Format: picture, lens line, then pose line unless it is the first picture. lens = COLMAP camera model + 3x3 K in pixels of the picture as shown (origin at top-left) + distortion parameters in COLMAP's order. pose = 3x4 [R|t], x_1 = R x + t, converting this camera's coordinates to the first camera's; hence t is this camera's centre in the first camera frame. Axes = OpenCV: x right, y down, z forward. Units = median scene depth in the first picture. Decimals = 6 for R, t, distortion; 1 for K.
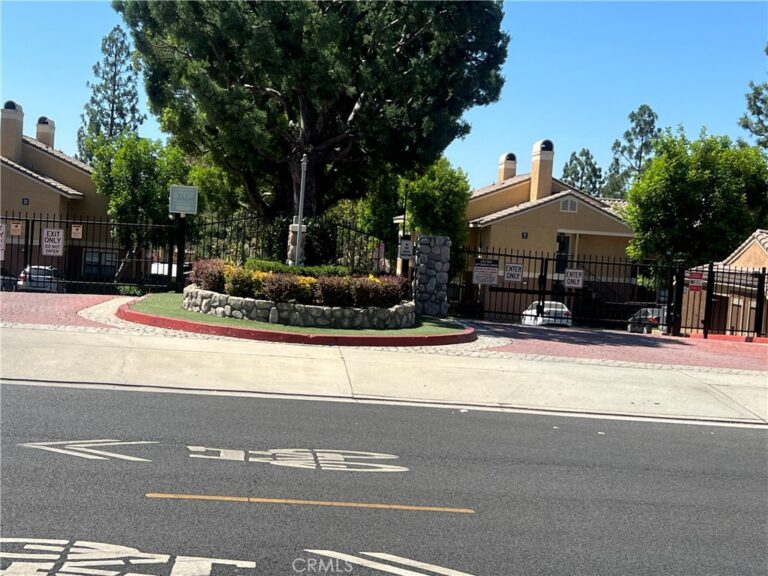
lens RADIAL K [[1191.8, 0, 384.0], [0, 1191.8, 288.0], [0, 0, 1]] dist [0.170898, -0.513529]
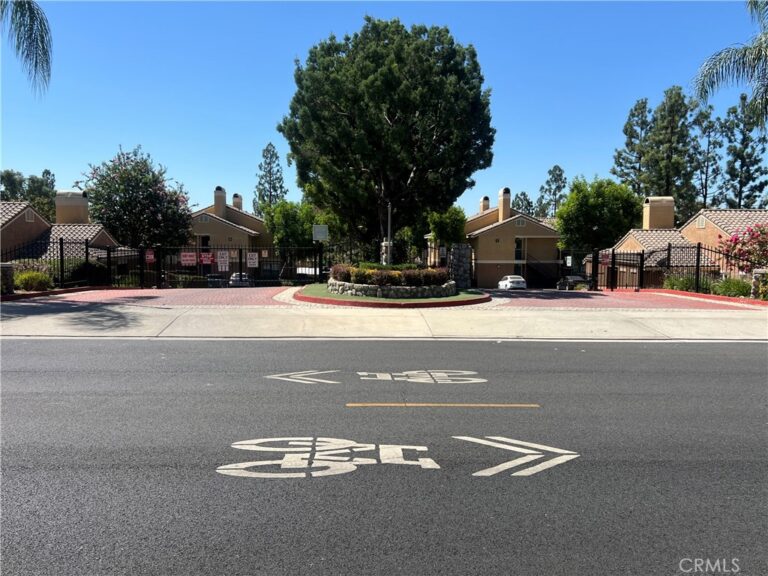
lens RADIAL K [[635.0, 0, 384.0], [0, 635.0, 288.0], [0, 0, 1]] dist [0.074288, -0.094194]
pose [[0.997023, -0.058263, -0.050510, -0.022563], [0.059339, 0.998036, 0.020067, -0.002268], [0.049241, -0.023004, 0.998522, 0.026247]]
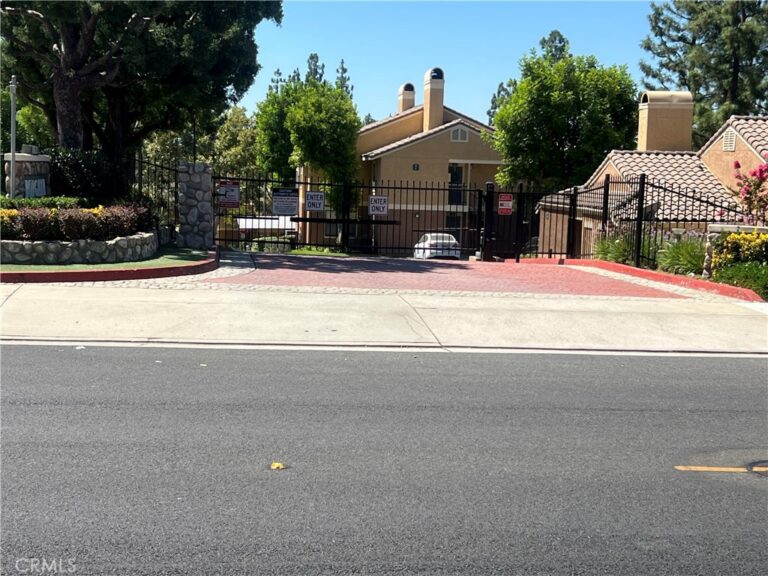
lens RADIAL K [[1191.8, 0, 384.0], [0, 1191.8, 288.0], [0, 0, 1]] dist [0.170898, -0.513529]
pose [[0.998776, -0.038308, 0.031277, 0.121195], [0.036692, 0.998040, 0.050695, 0.009201], [-0.033158, -0.049485, 0.998224, 0.040721]]
